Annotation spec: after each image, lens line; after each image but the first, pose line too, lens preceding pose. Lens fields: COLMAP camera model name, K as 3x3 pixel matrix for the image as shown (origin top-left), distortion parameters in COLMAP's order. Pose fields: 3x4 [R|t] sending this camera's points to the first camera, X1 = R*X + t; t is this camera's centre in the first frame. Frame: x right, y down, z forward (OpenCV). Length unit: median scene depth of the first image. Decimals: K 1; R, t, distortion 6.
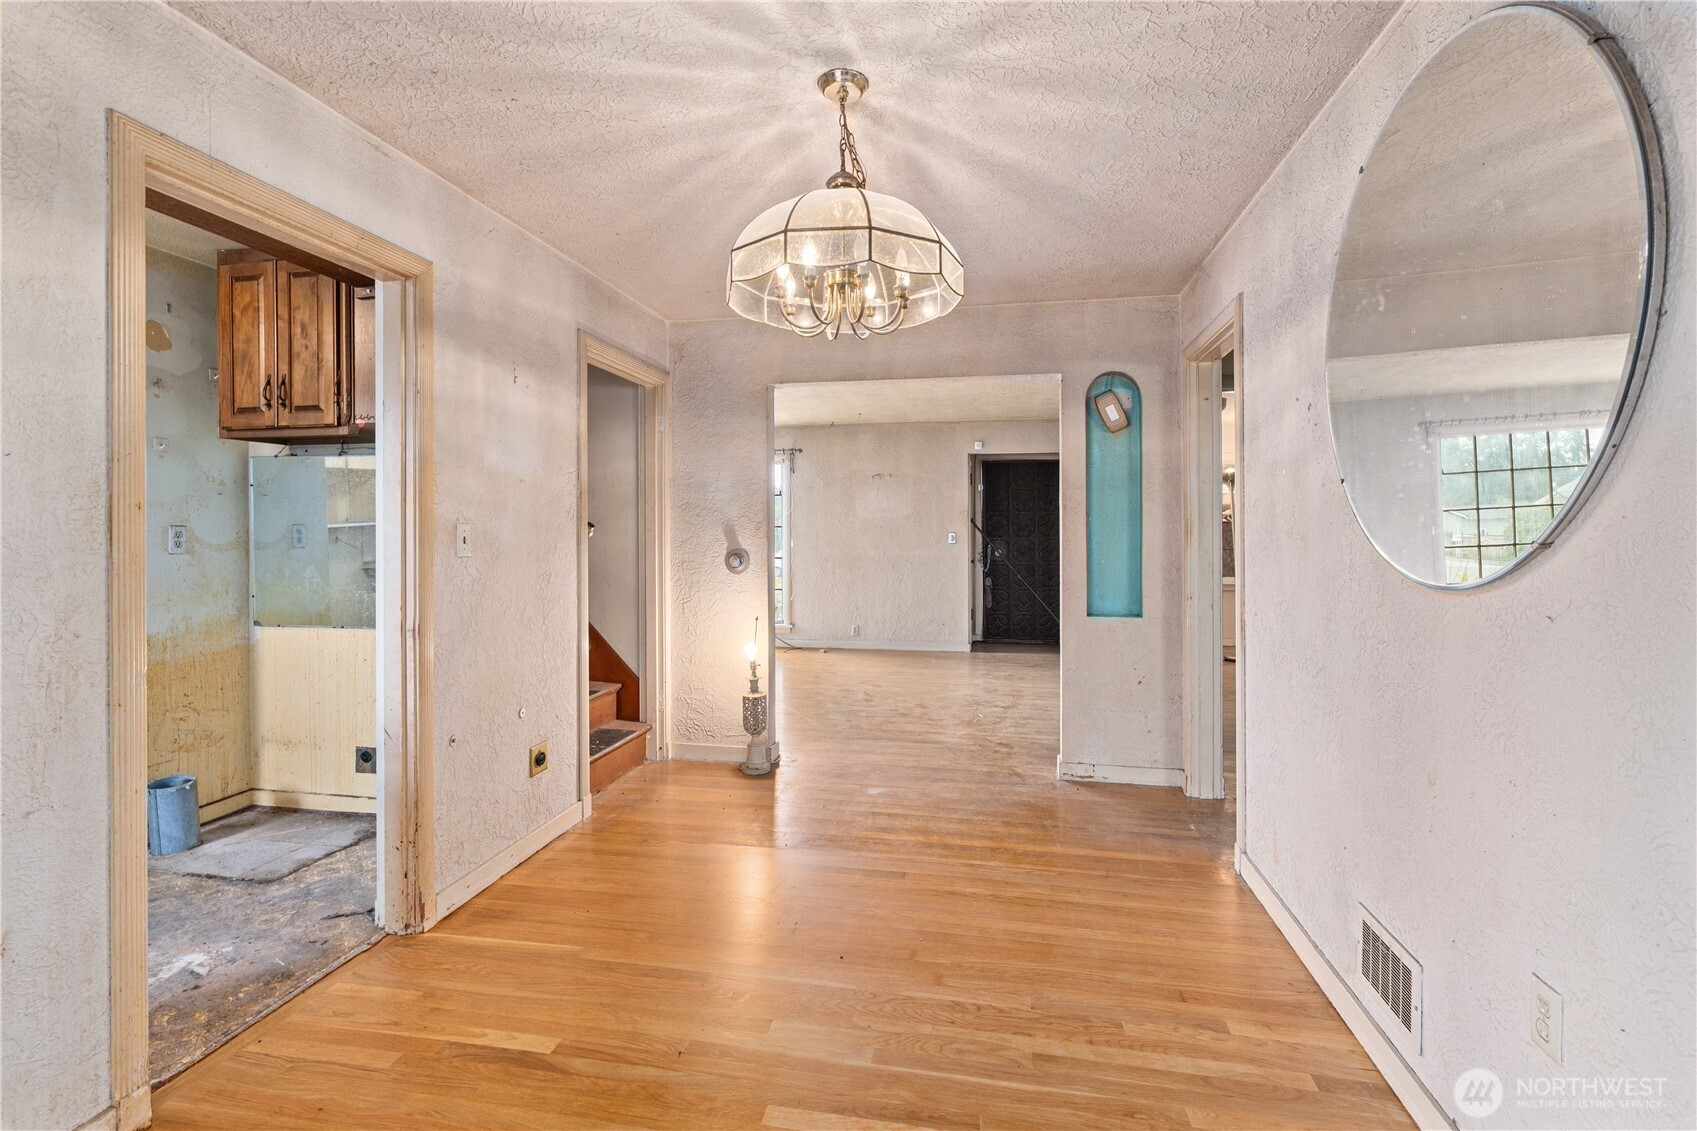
lens RADIAL K [[780.6, 0, 853.0], [0, 780.6, 536.1], [0, 0, 1]] dist [-0.005418, 0.000552]
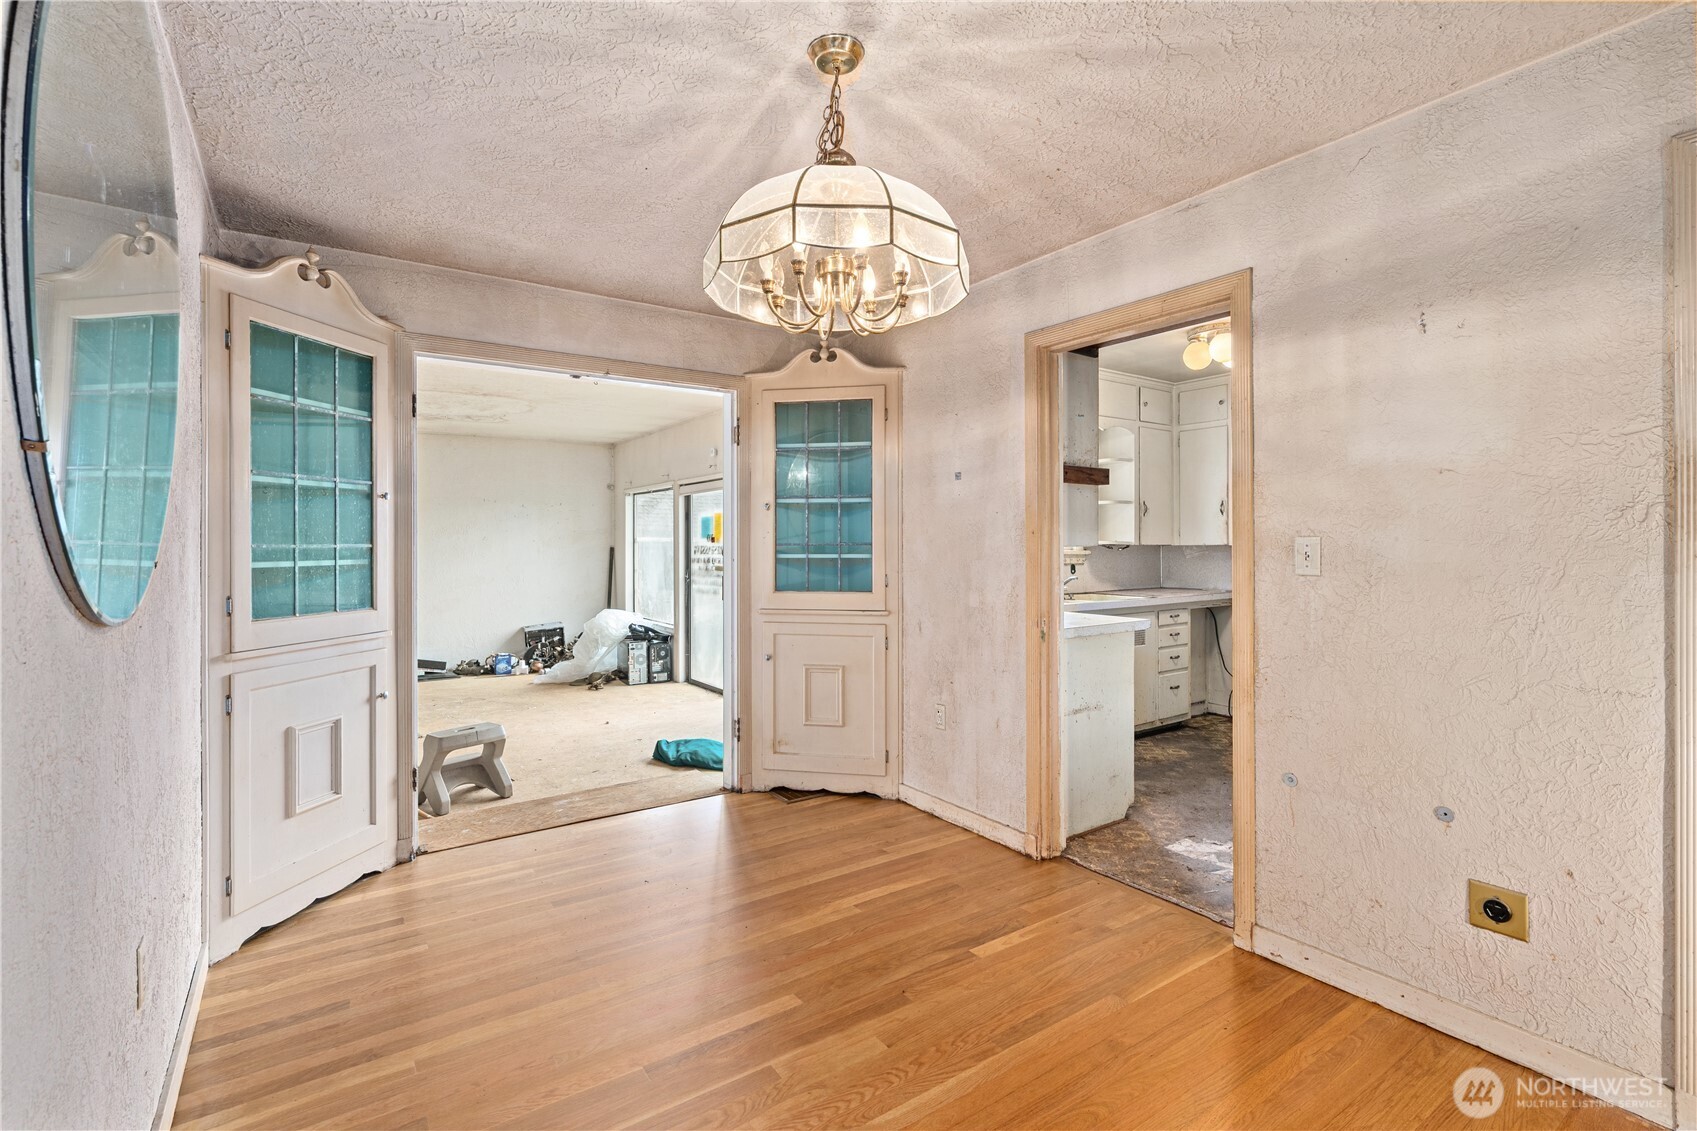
lens RADIAL K [[780.6, 0, 849.2], [0, 780.6, 550.2], [0, 0, 1]] dist [-0.005418, 0.000552]
pose [[-0.703657, 0.008852, -0.710485, 0.483013], [-0.000128, 0.999921, 0.012585, -0.011997], [0.710540, 0.008946, -0.703600, 1.281698]]
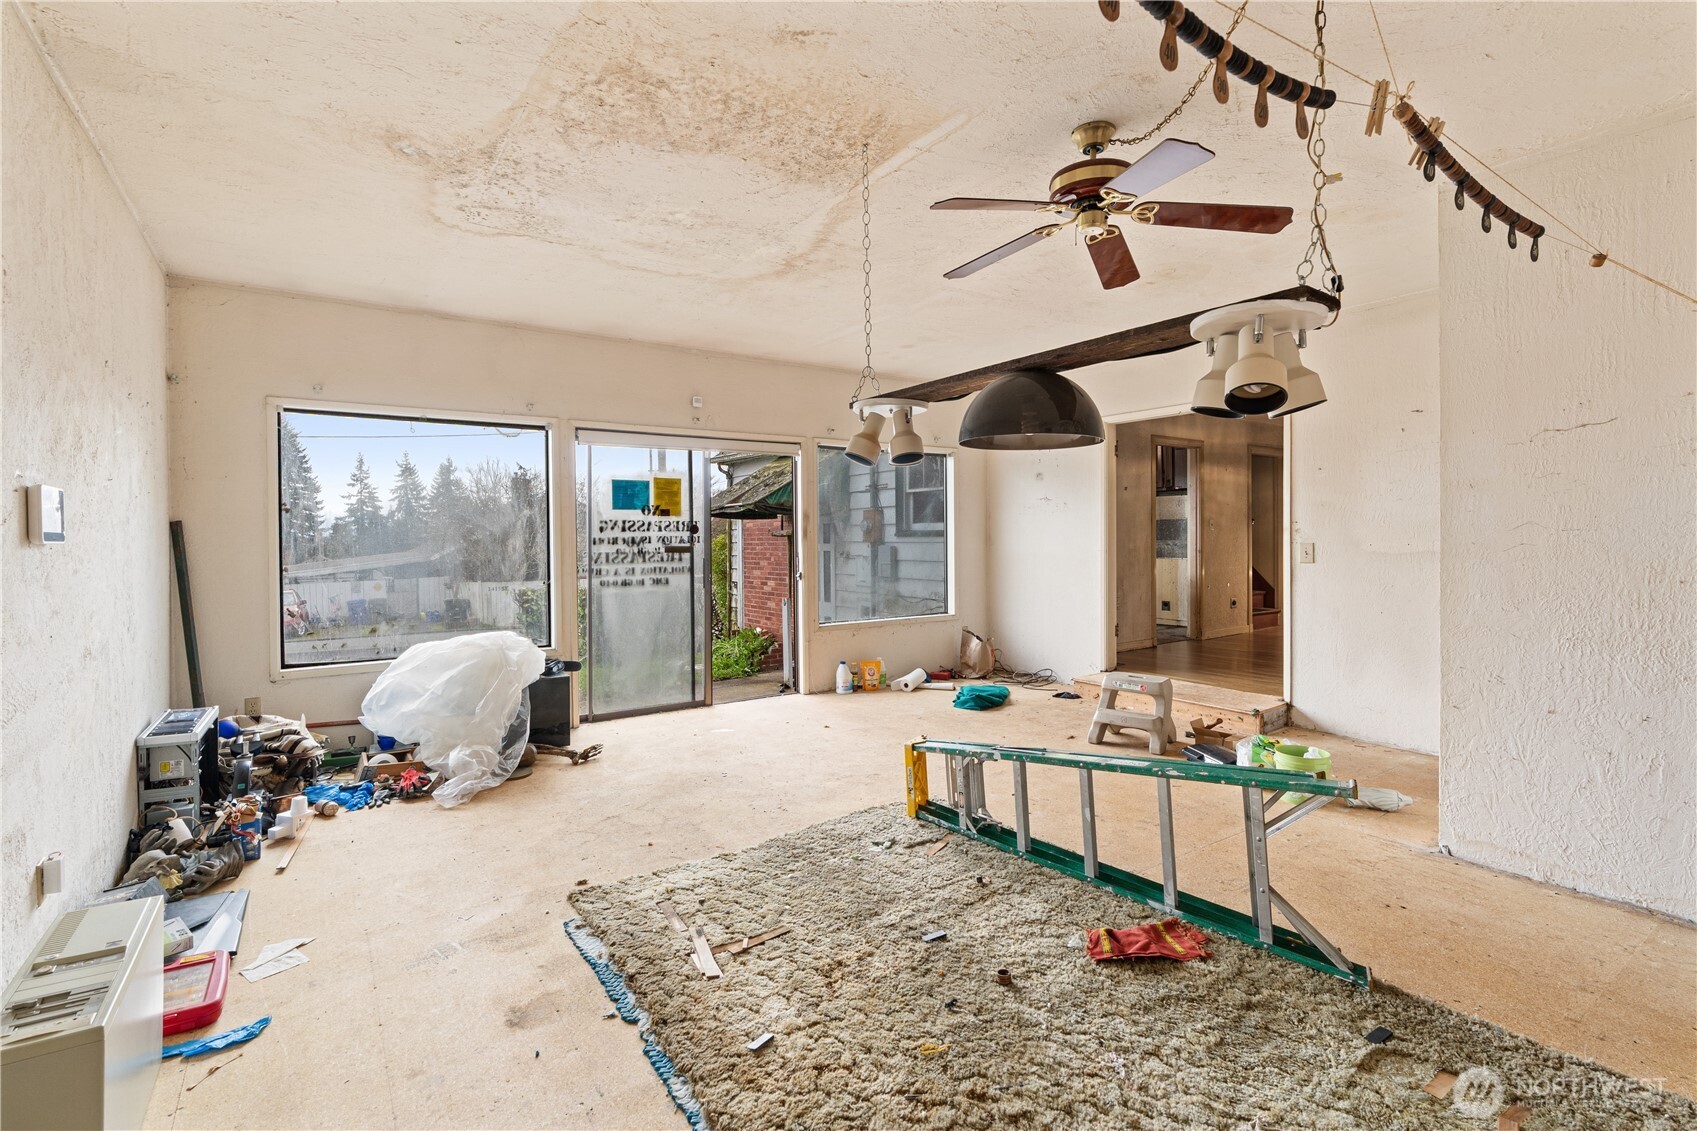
lens RADIAL K [[780.6, 0, 854.7], [0, 780.6, 557.4], [0, 0, 1]] dist [-0.005418, 0.000552]
pose [[0.708818, 0.009089, -0.705333, 0.730831], [0.004583, 0.999837, 0.017489, 0.078805], [0.705377, -0.015629, 0.708660, -2.339330]]
